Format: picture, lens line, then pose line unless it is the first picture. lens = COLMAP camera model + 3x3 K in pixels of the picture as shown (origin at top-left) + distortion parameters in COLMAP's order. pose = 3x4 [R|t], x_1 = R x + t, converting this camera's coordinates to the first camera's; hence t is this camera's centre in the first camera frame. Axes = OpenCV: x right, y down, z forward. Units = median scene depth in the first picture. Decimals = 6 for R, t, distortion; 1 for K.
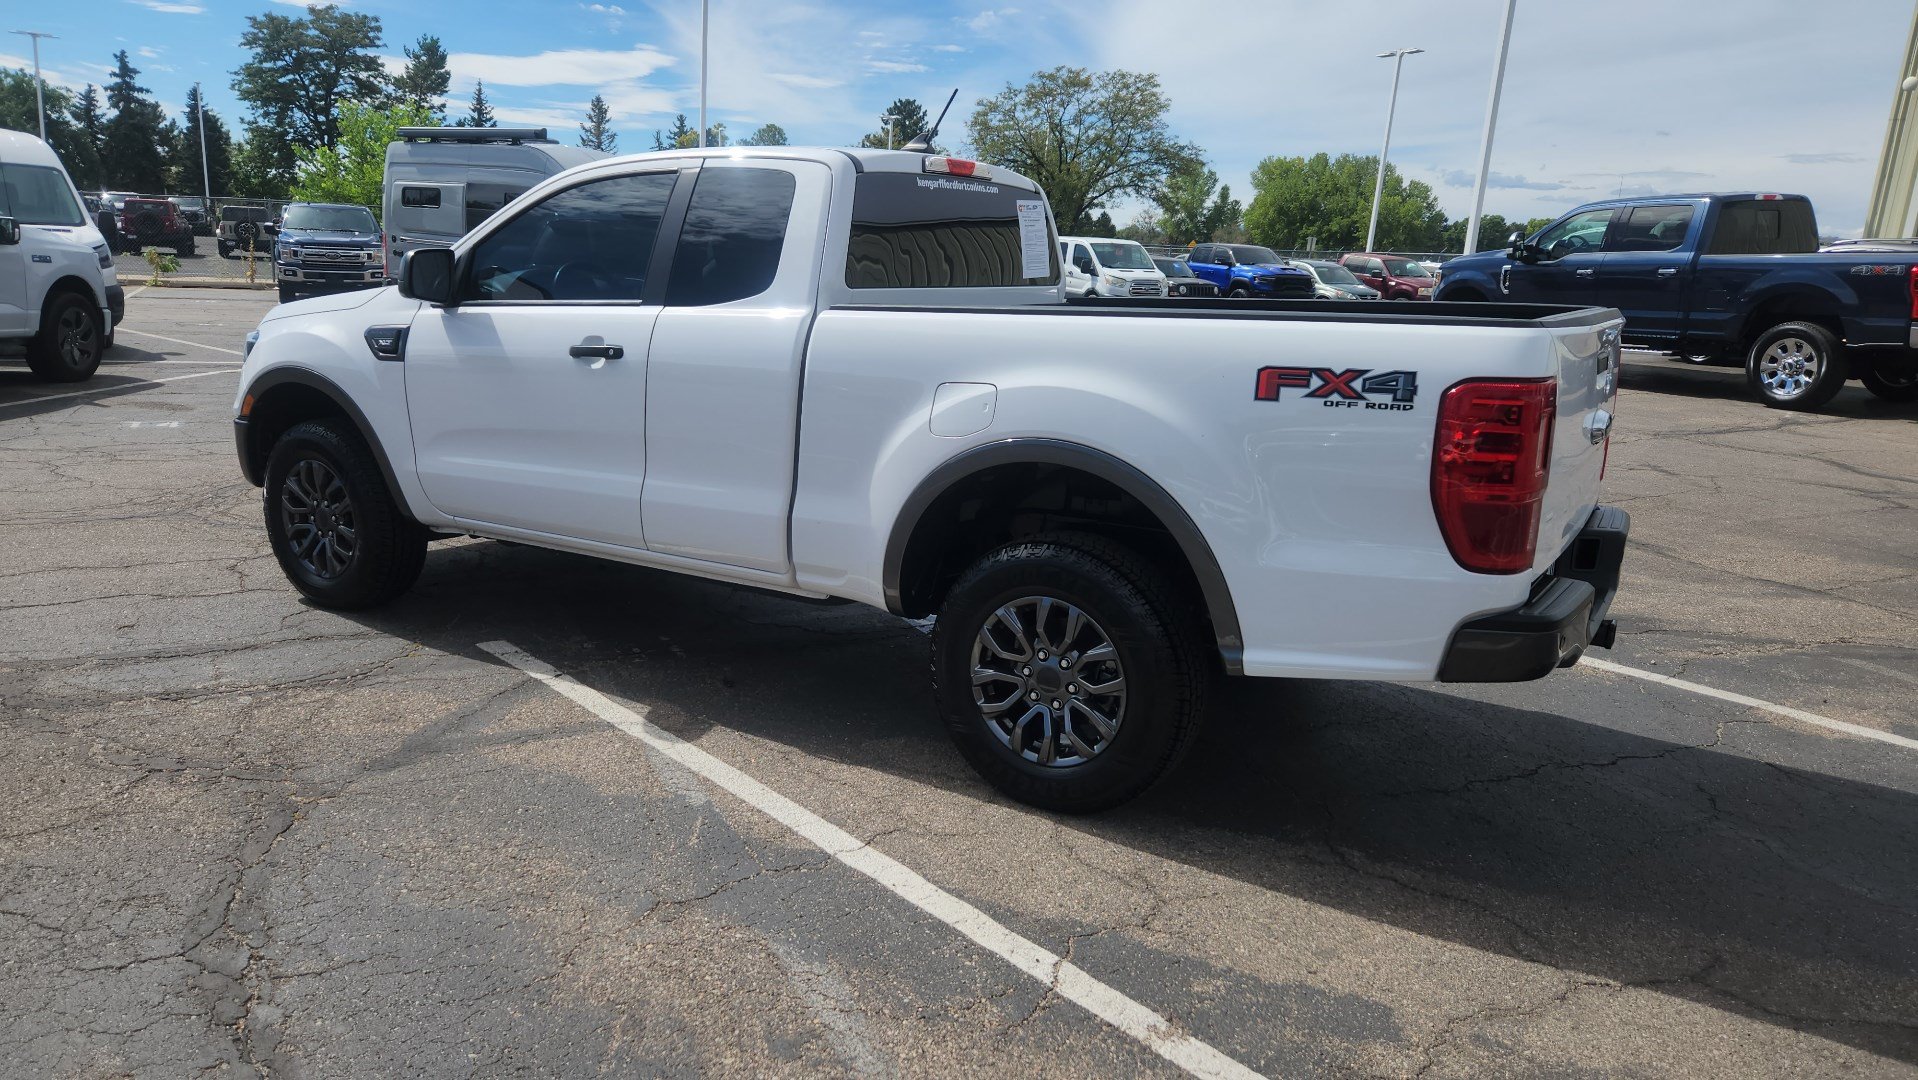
lens RADIAL K [[1280.3, 0, 959.0], [0, 1280.3, 540.0], [0, 0, 1]] dist [0.074268, -0.062023]
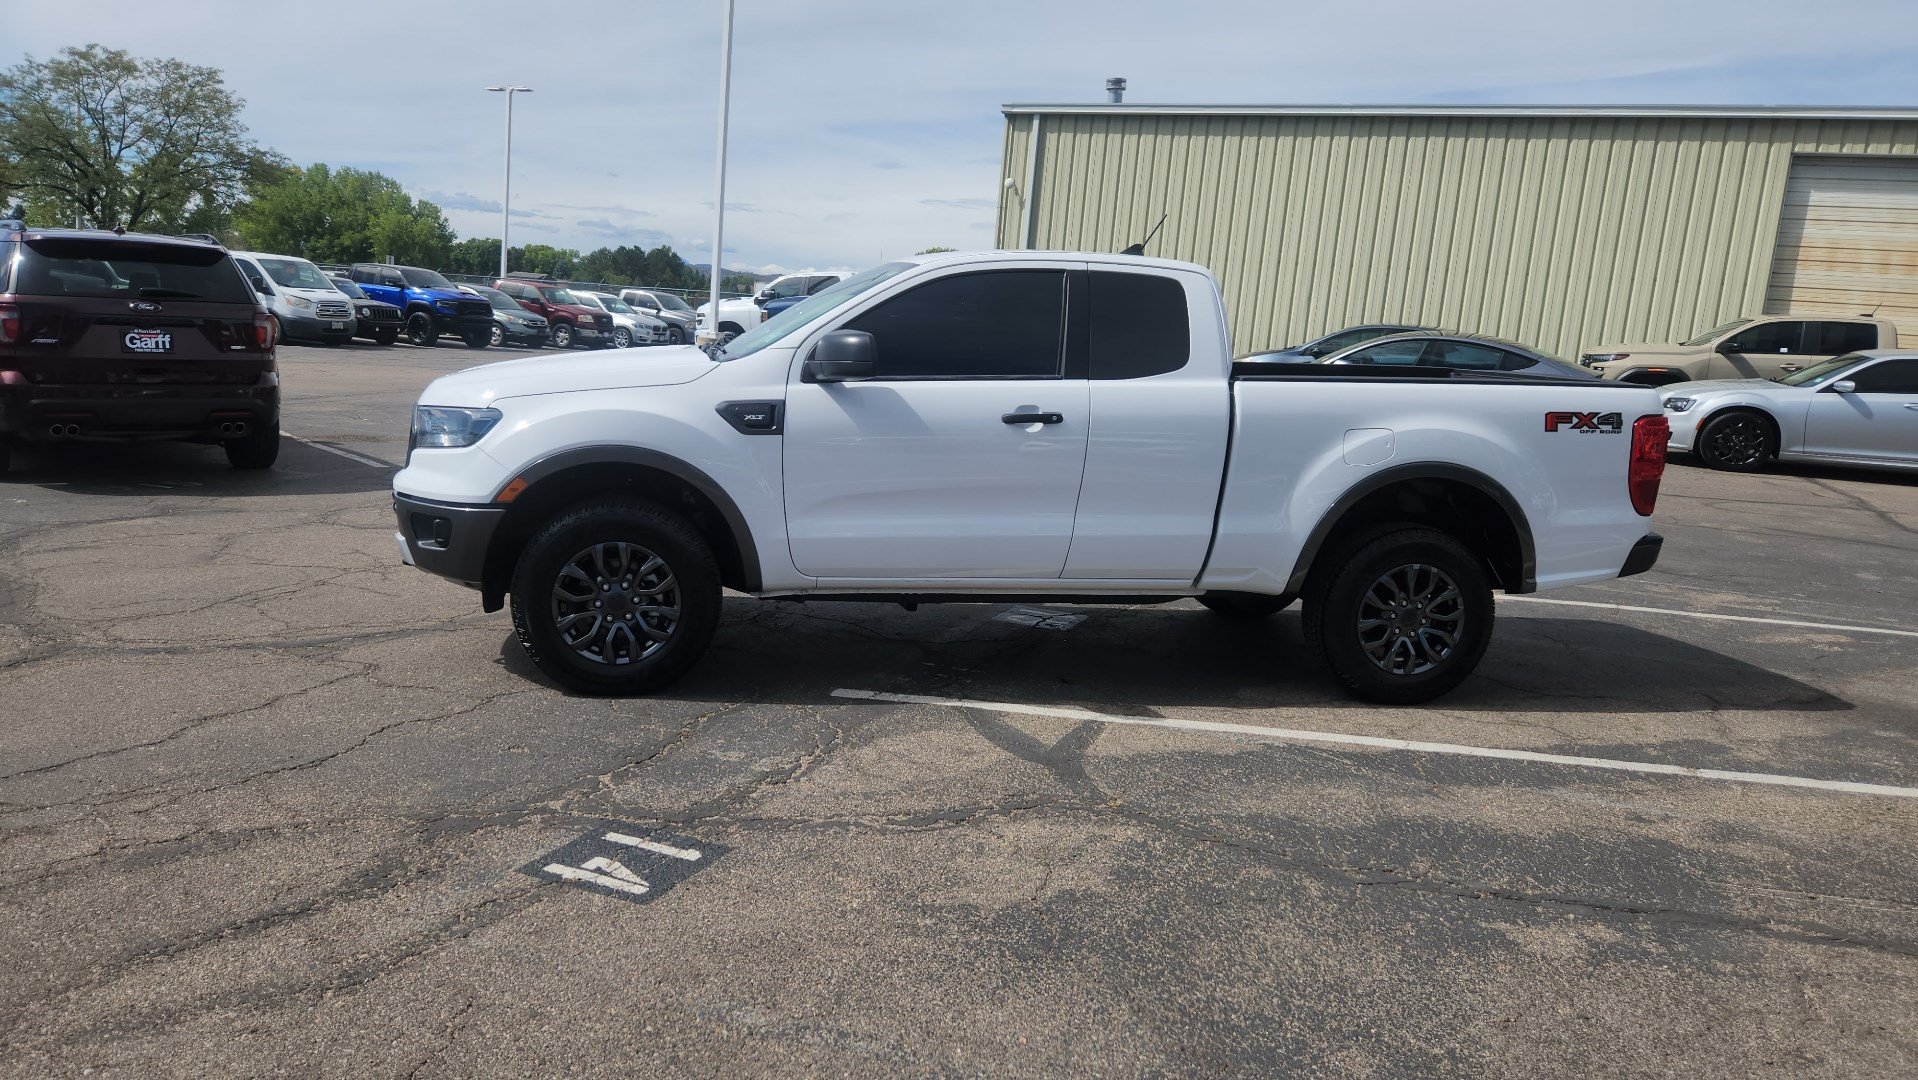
lens RADIAL K [[1253.9, 0, 949.7], [0, 1253.9, 526.7], [0, 0, 1]] dist [0.073802, -0.059466]
pose [[0.751537, -0.097778, 0.652404, -0.585894], [0.111269, 0.993574, 0.020735, -0.041240], [-0.650239, 0.057009, 0.757587, 0.088653]]
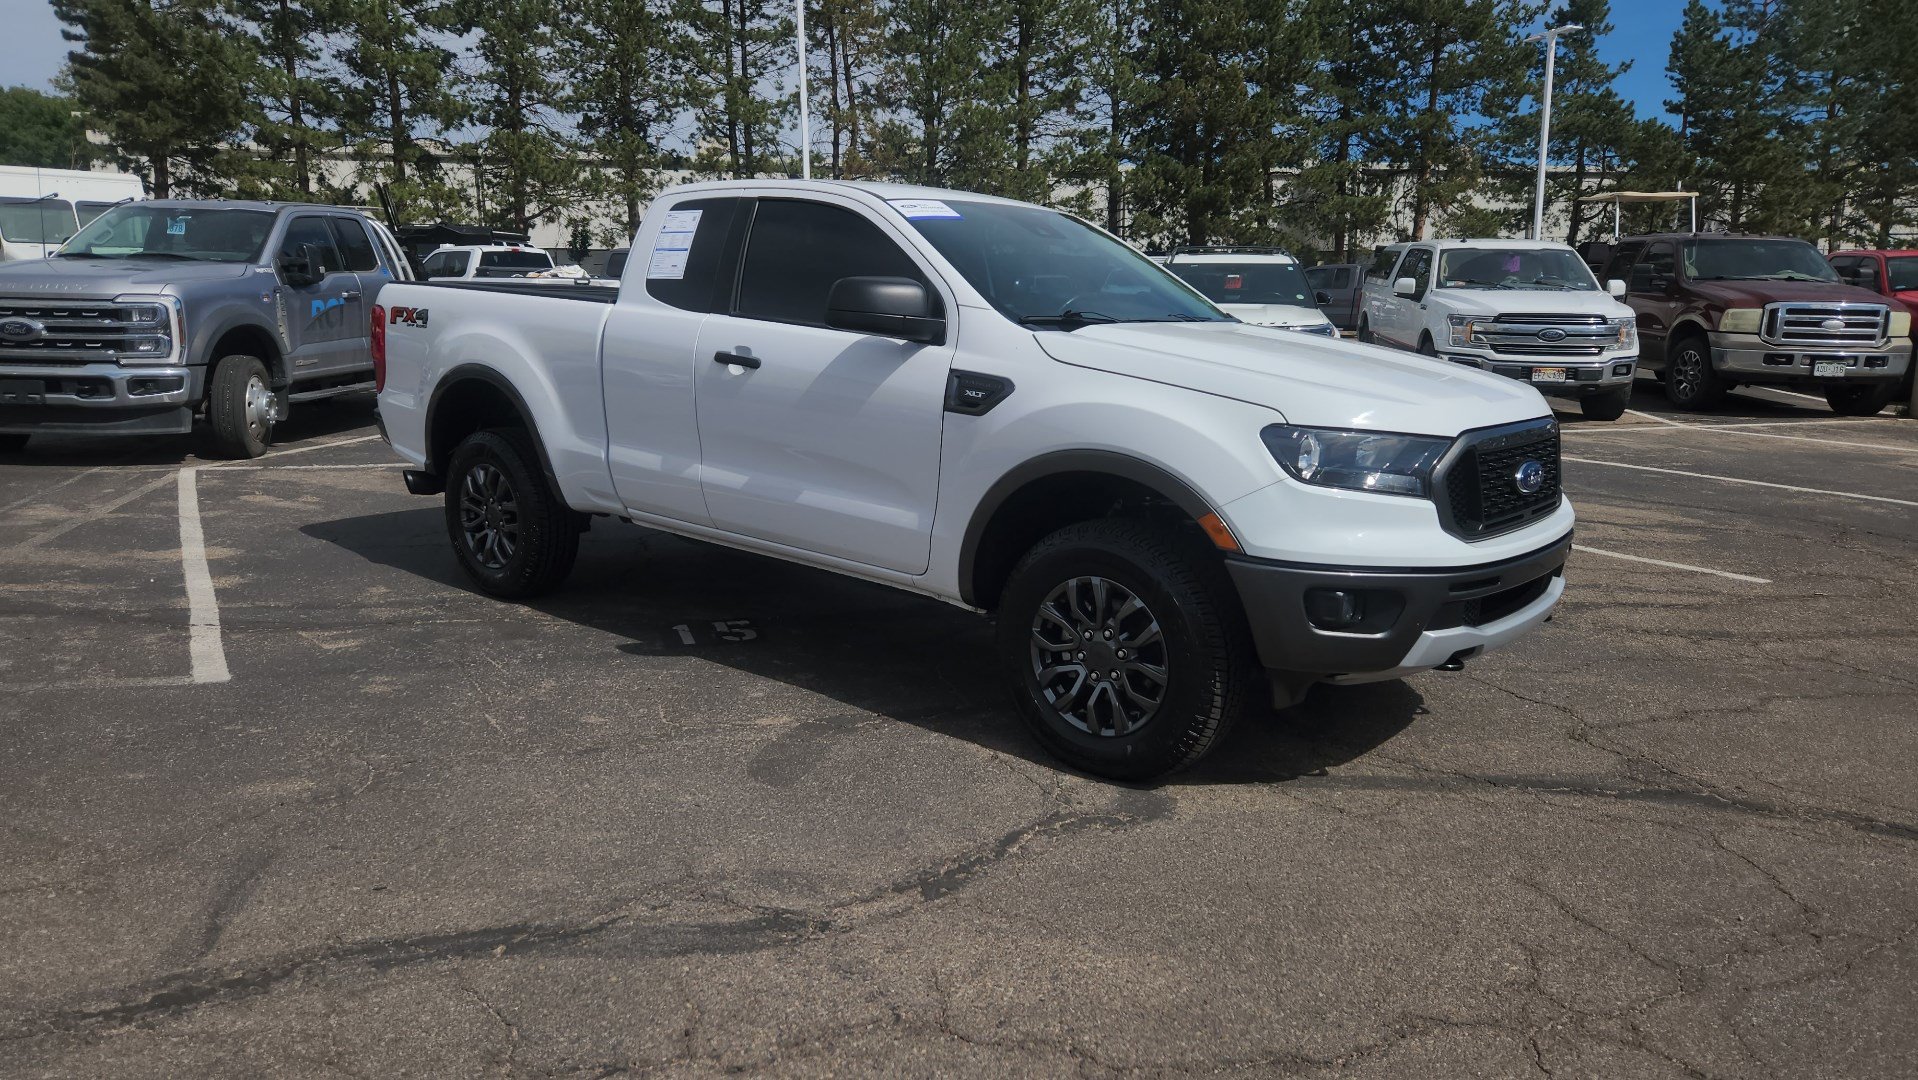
lens RADIAL K [[1299.0, 0, 915.2], [0, 1299.0, 522.4], [0, 0, 1]] dist [0.080058, -0.067644]
pose [[-0.982662, -0.087324, 0.163554, -0.210771], [-0.017577, 0.922043, 0.386689, -0.277607], [-0.184571, 0.377110, -0.907591, 1.265573]]
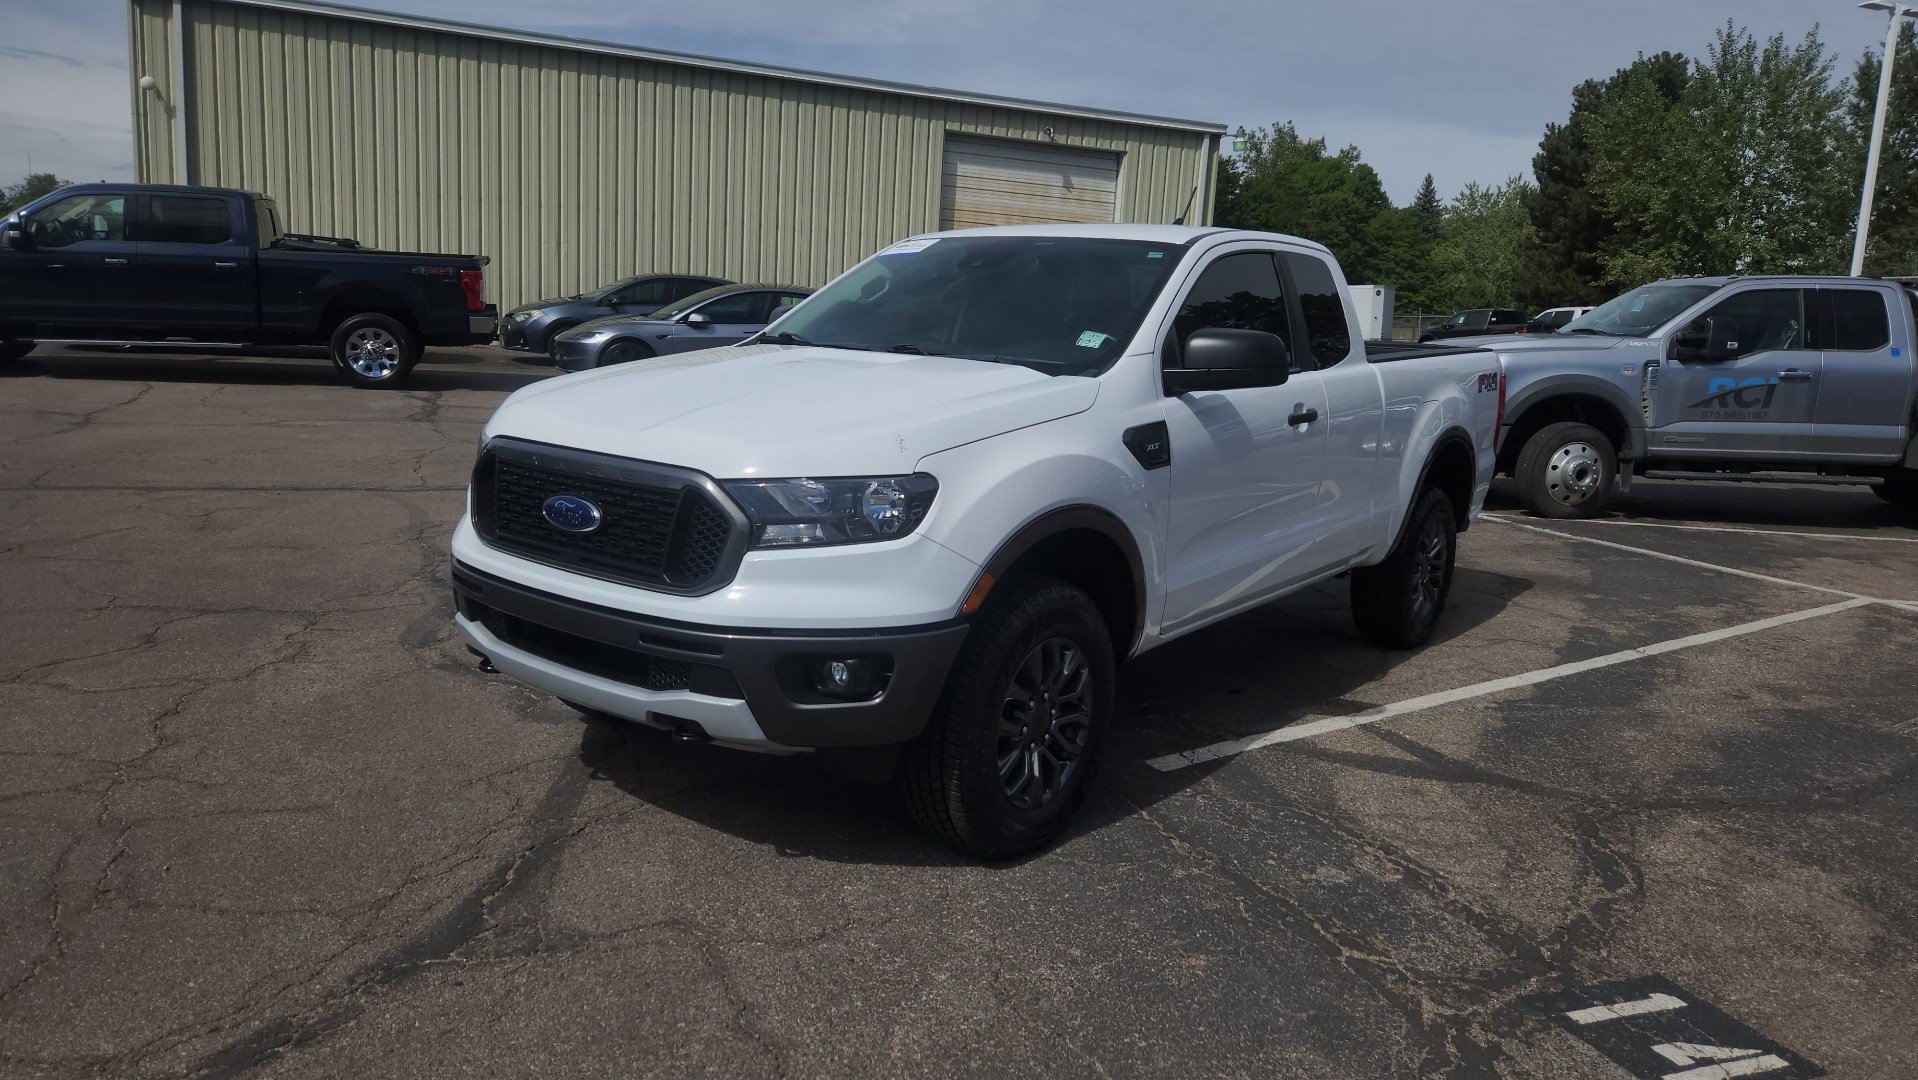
lens RADIAL K [[1253.9, 0, 949.7], [0, 1253.9, 526.7], [0, 0, 1]] dist [0.073802, -0.059466]
pose [[0.117583, -0.197370, 0.973252, -0.726344], [0.173447, 0.969068, 0.175566, -0.155961], [-0.977799, 0.148164, 0.148179, 0.604350]]
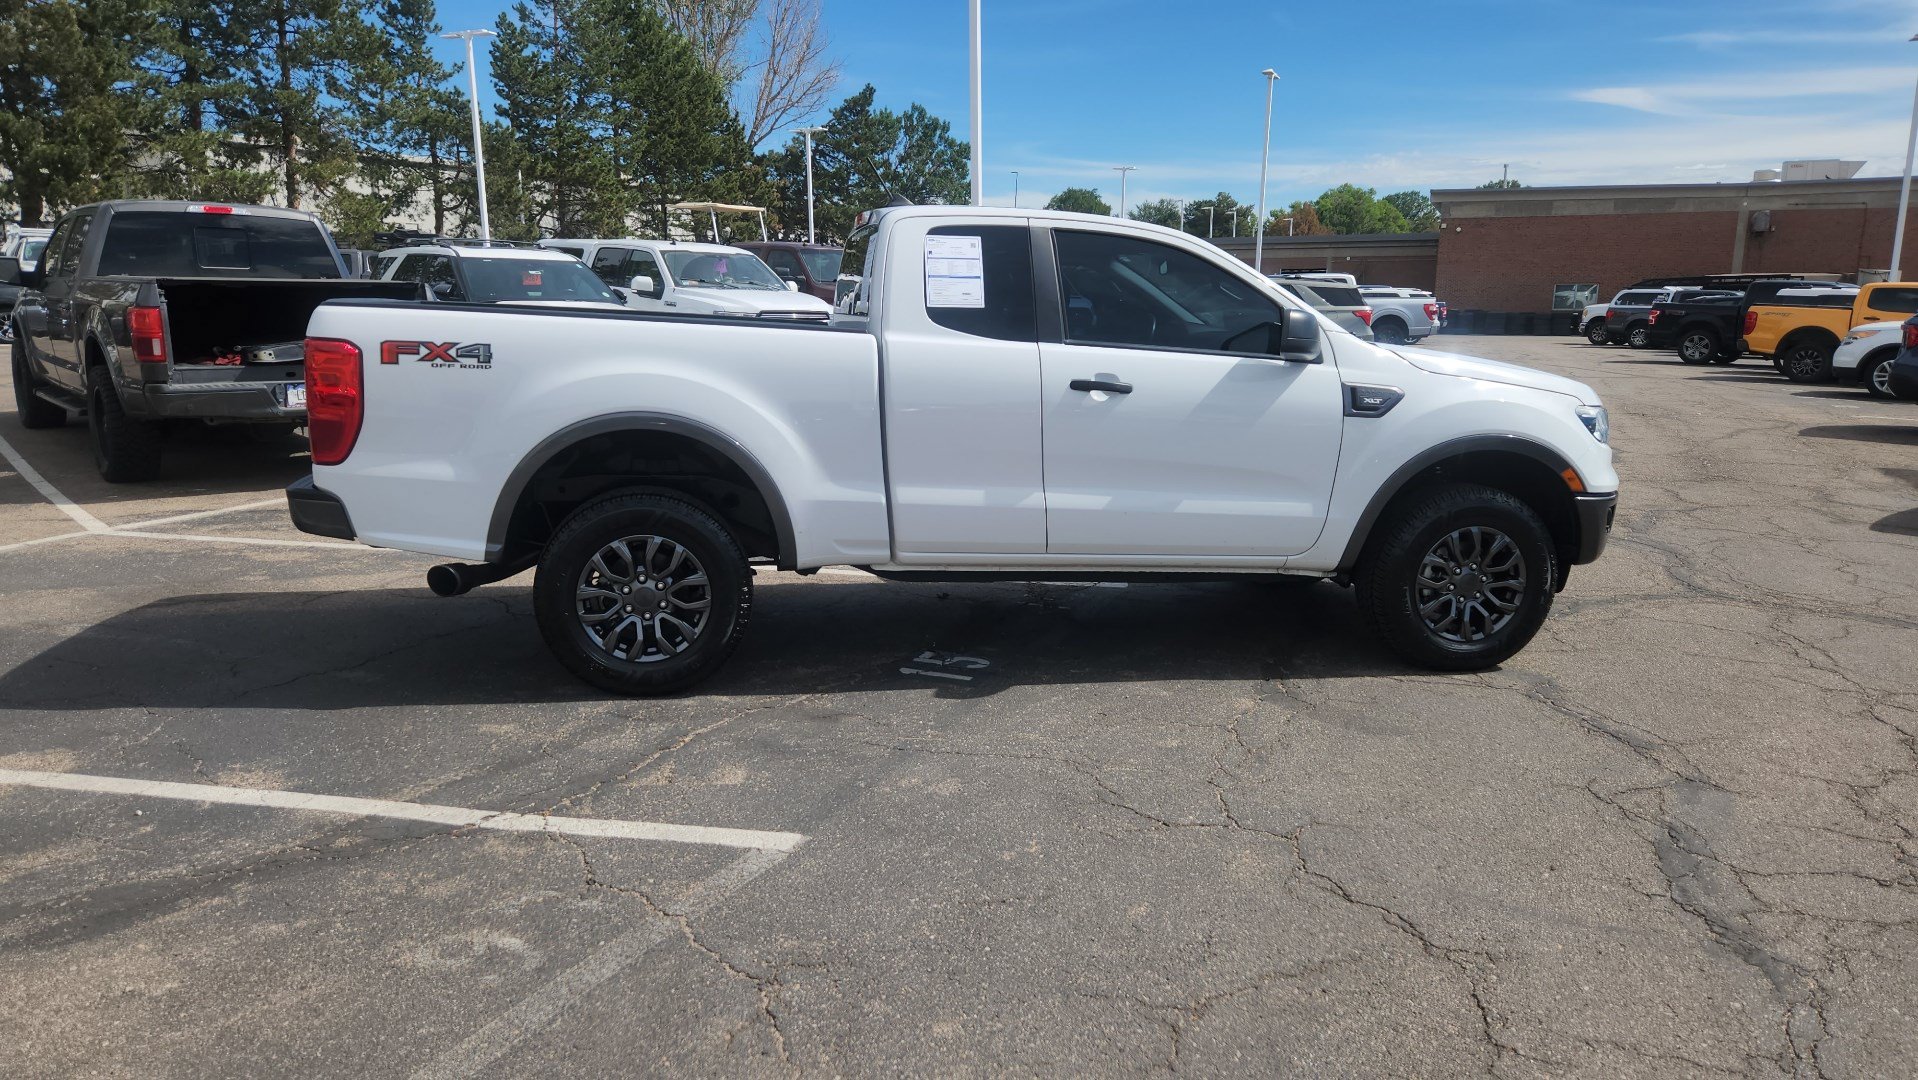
lens RADIAL K [[1296.4, 0, 928.2], [0, 1296.4, 533.6], [0, 0, 1]] dist [0.077314, -0.064409]
pose [[-0.757033, 0.062800, -0.650351, 0.438294], [-0.190205, 0.931078, 0.311314, -0.226874], [0.625078, 0.359375, -0.692912, 1.116843]]
